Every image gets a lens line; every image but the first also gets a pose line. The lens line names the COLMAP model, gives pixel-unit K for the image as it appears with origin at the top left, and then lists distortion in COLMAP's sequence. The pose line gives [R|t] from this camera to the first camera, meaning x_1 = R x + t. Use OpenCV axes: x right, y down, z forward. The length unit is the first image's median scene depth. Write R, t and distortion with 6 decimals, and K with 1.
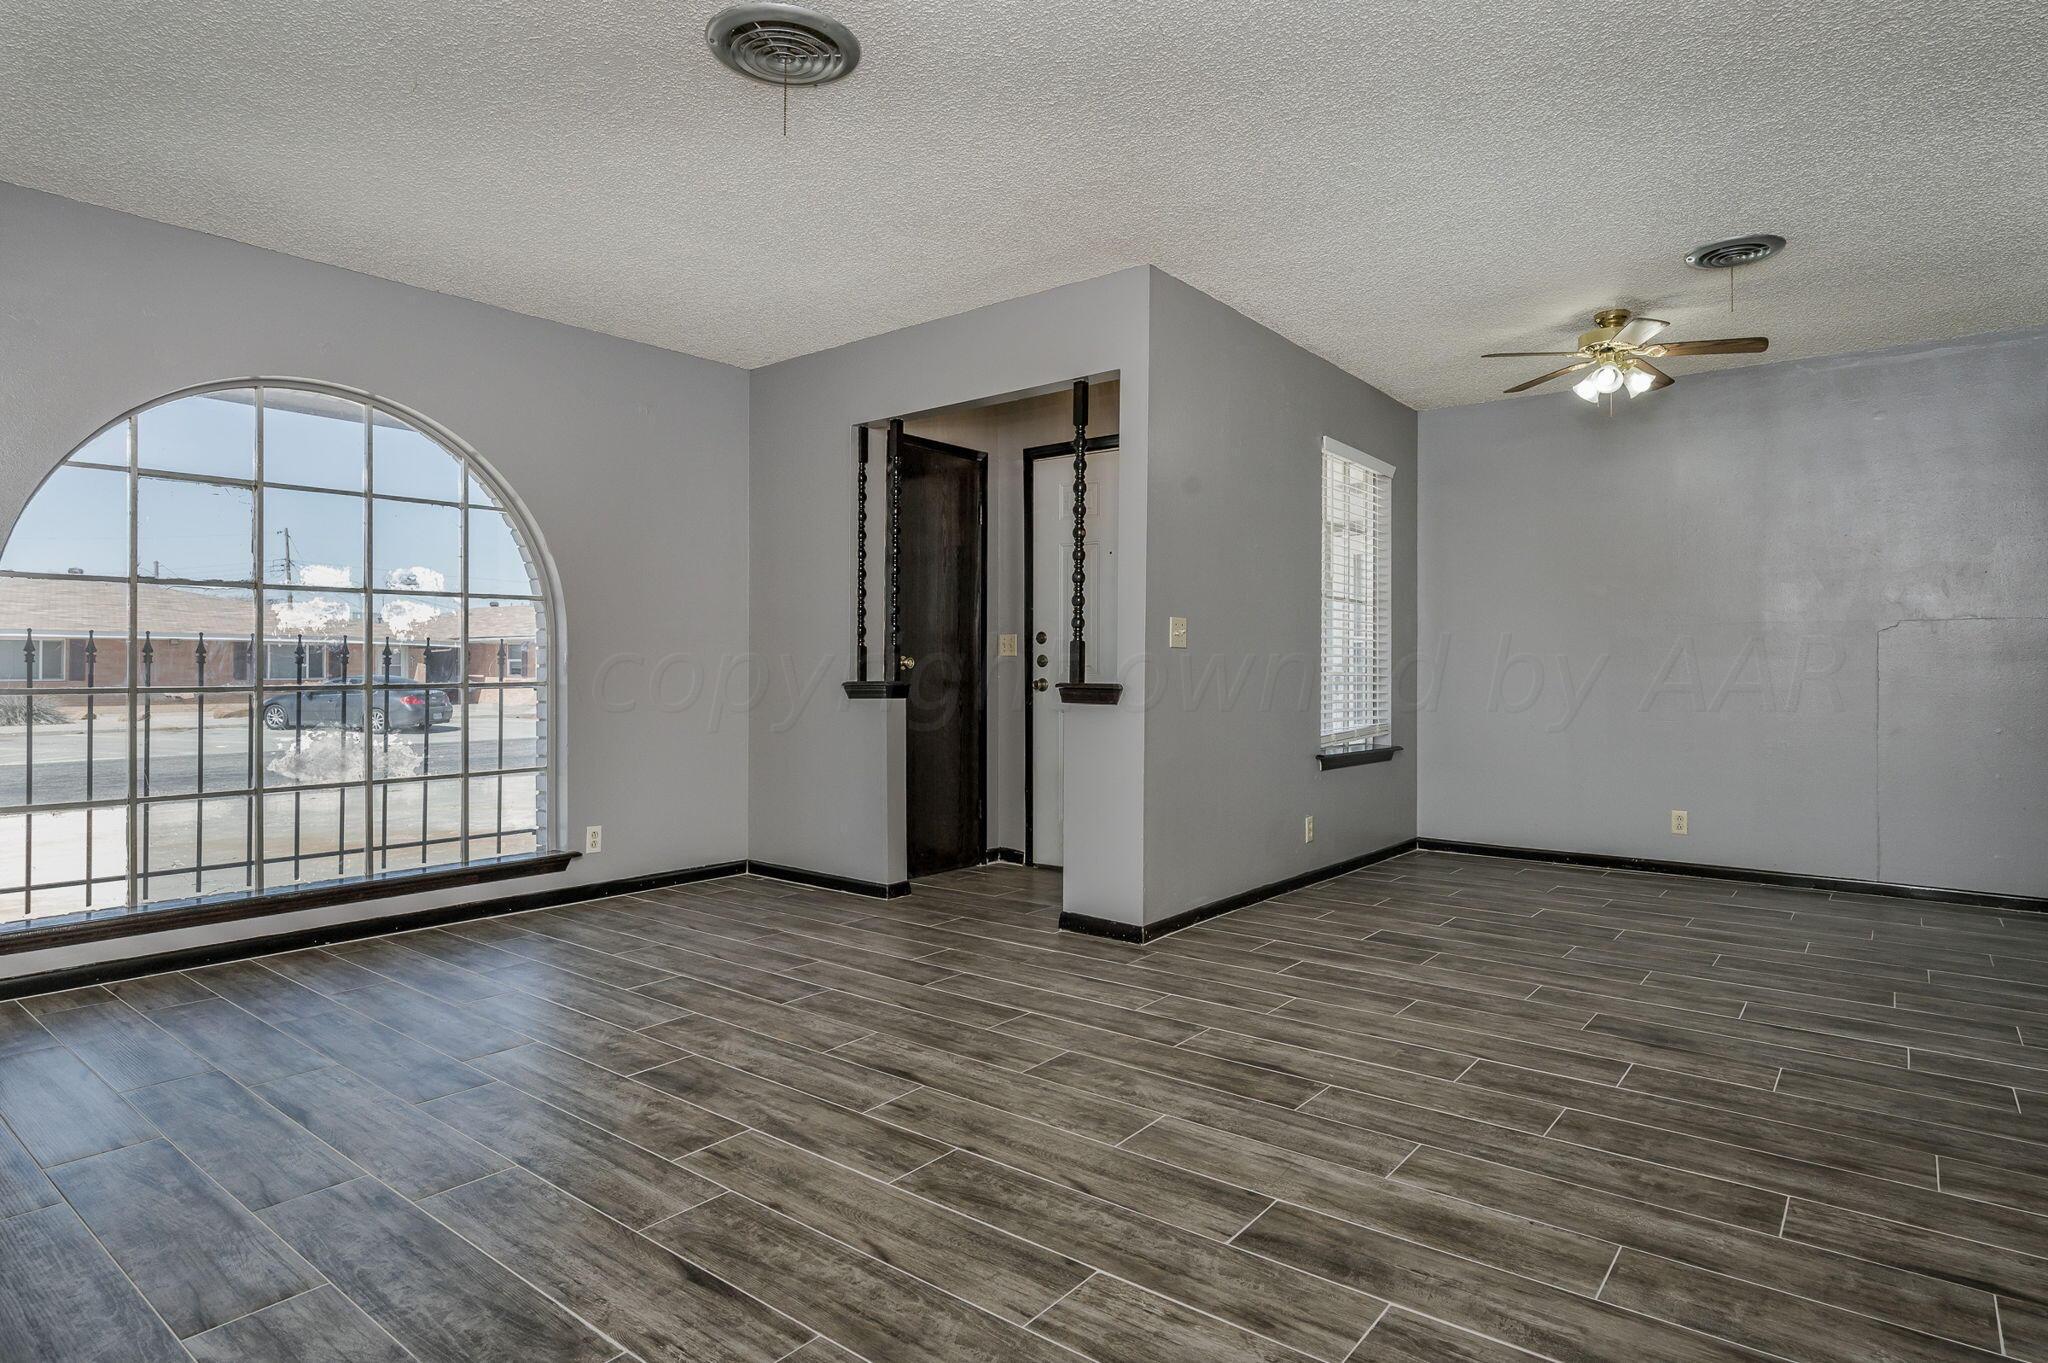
lens RADIAL K [[1115.4, 0, 1025.3], [0, 1115.4, 667.3], [0, 0, 1]] dist [-0.010032, 0.000241]
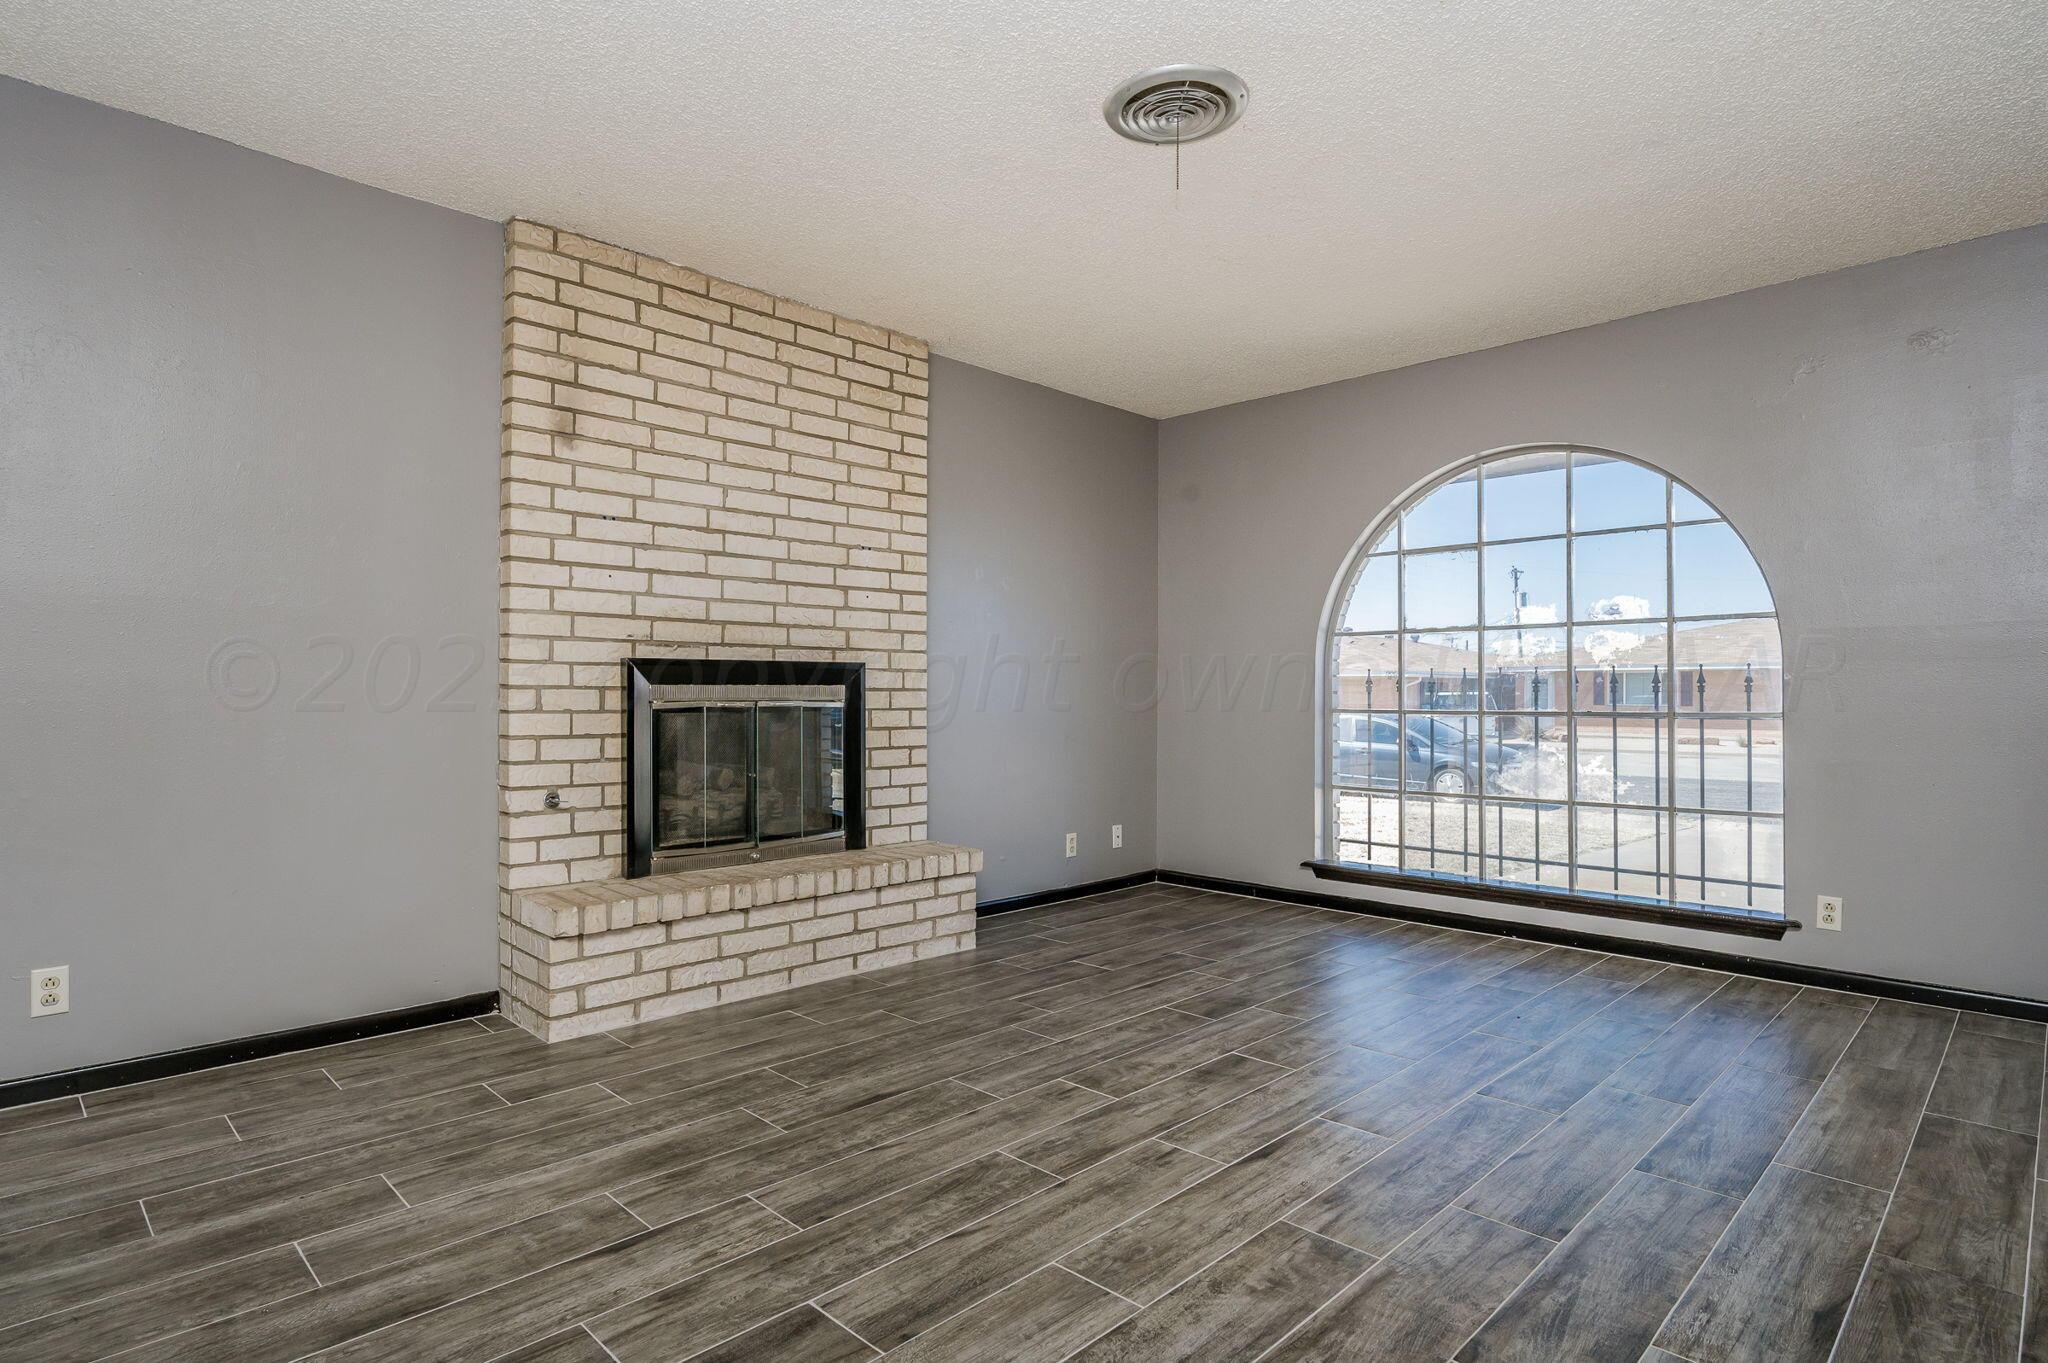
lens RADIAL K [[1056.9, 0, 1024.2], [0, 1056.9, 707.5], [0, 0, 1]] dist [-0.000167, 0.000112]
pose [[-0.109933, 0.011698, -0.993870, 0.741652], [0.000444, 0.999931, 0.011720, -0.000865], [0.993939, 0.000847, -0.109930, 0.902064]]
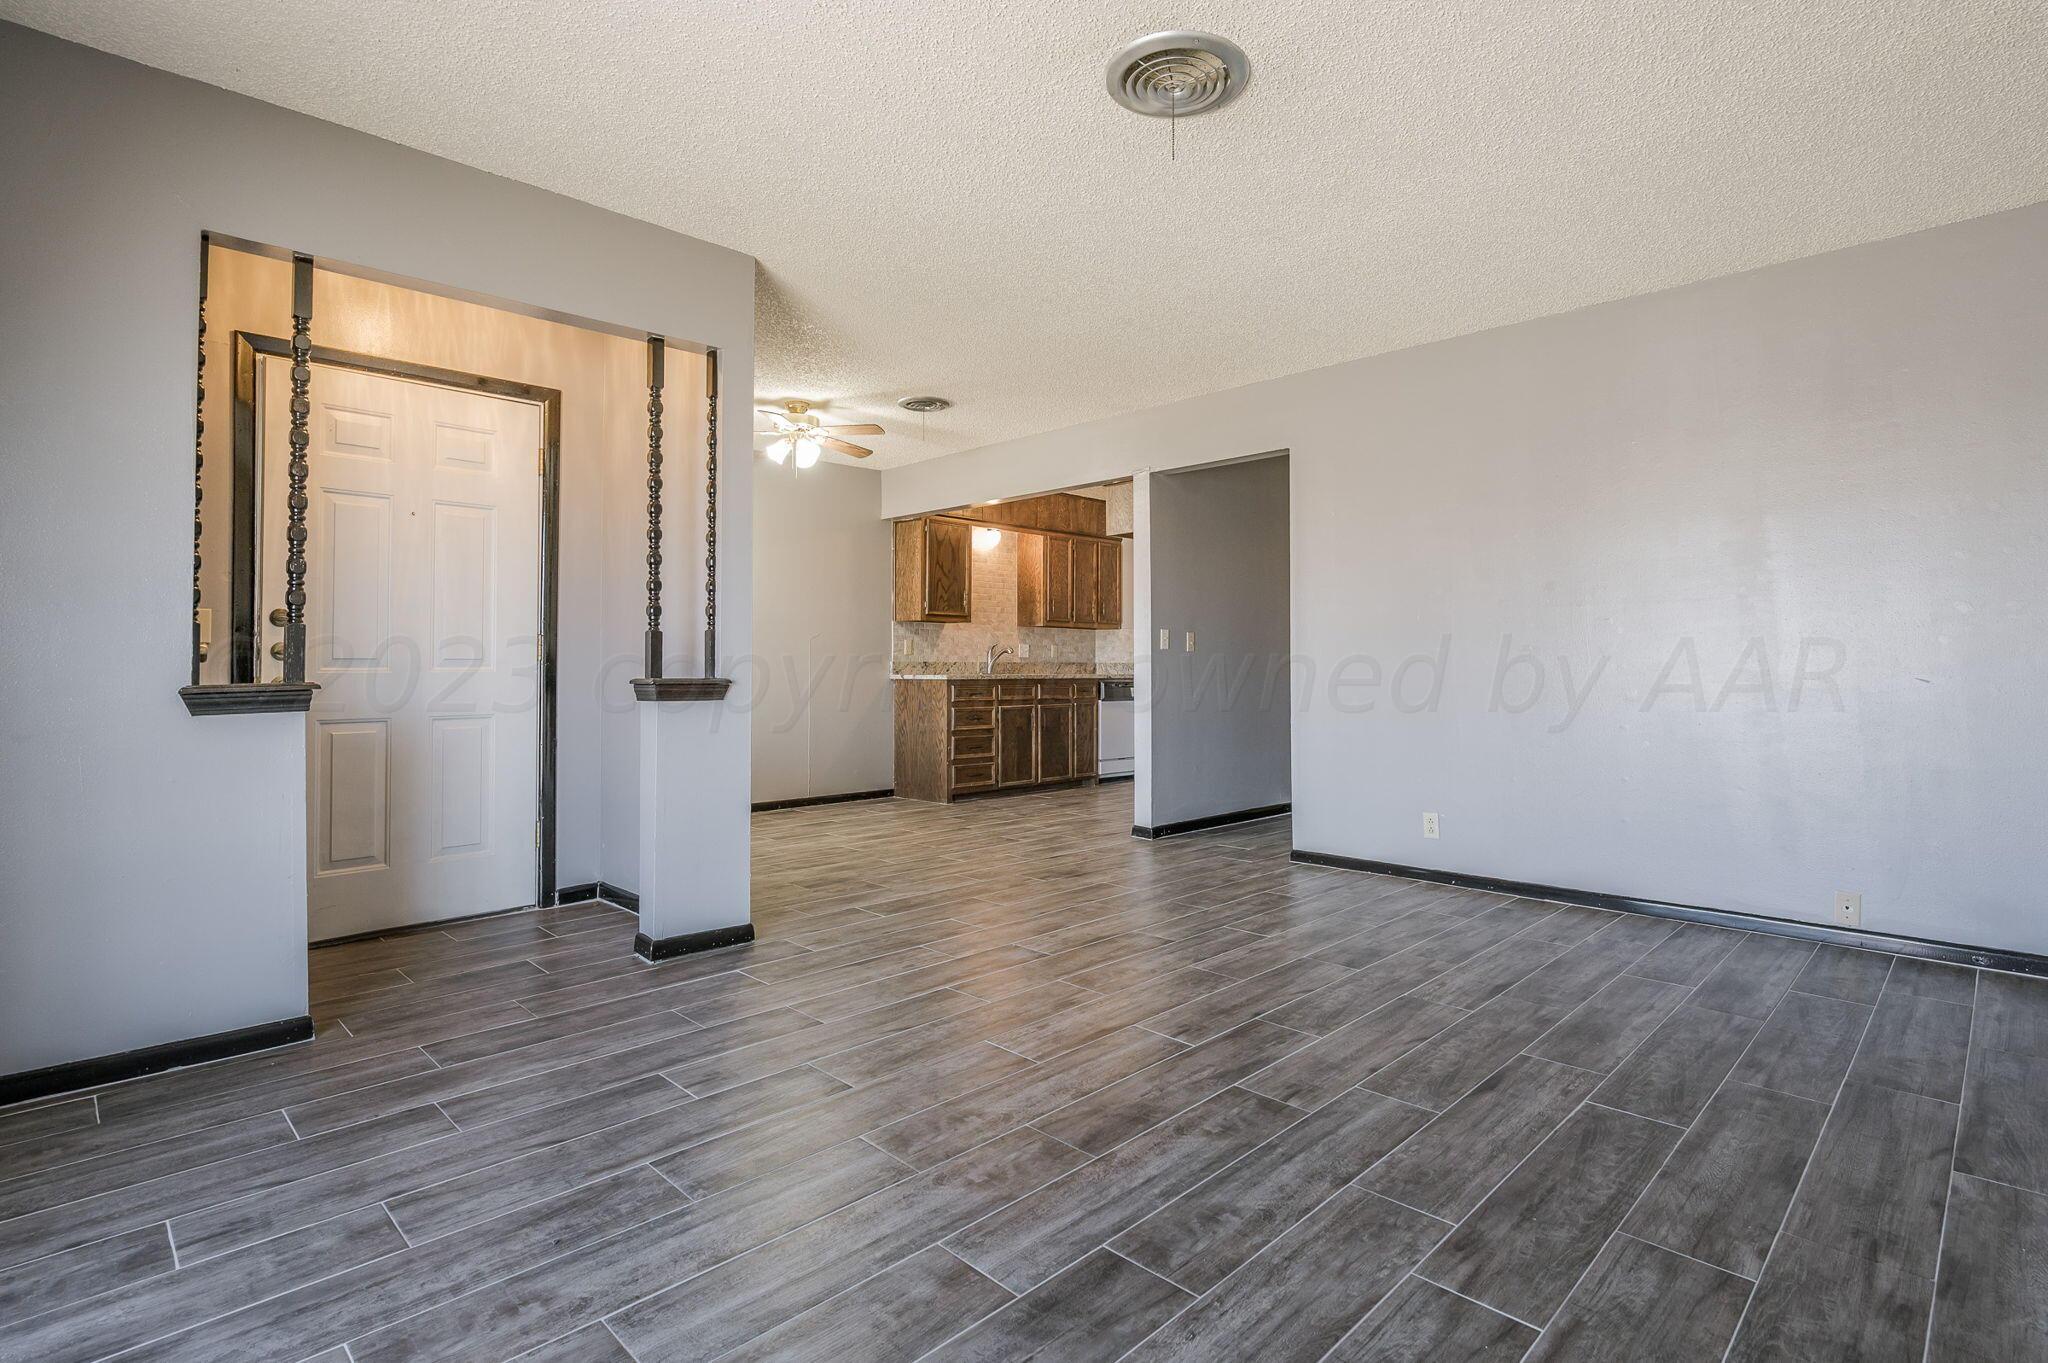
lens RADIAL K [[994.1, 0, 1024.5], [0, 994.1, 666.1], [0, 0, 1]] dist [0.000713, 0.000056]
pose [[0.114993, -0.002842, 0.993362, -1.094814], [-0.004013, 0.999986, 0.003326, -0.000070], [-0.993358, -0.004369, 0.114980, 0.965656]]
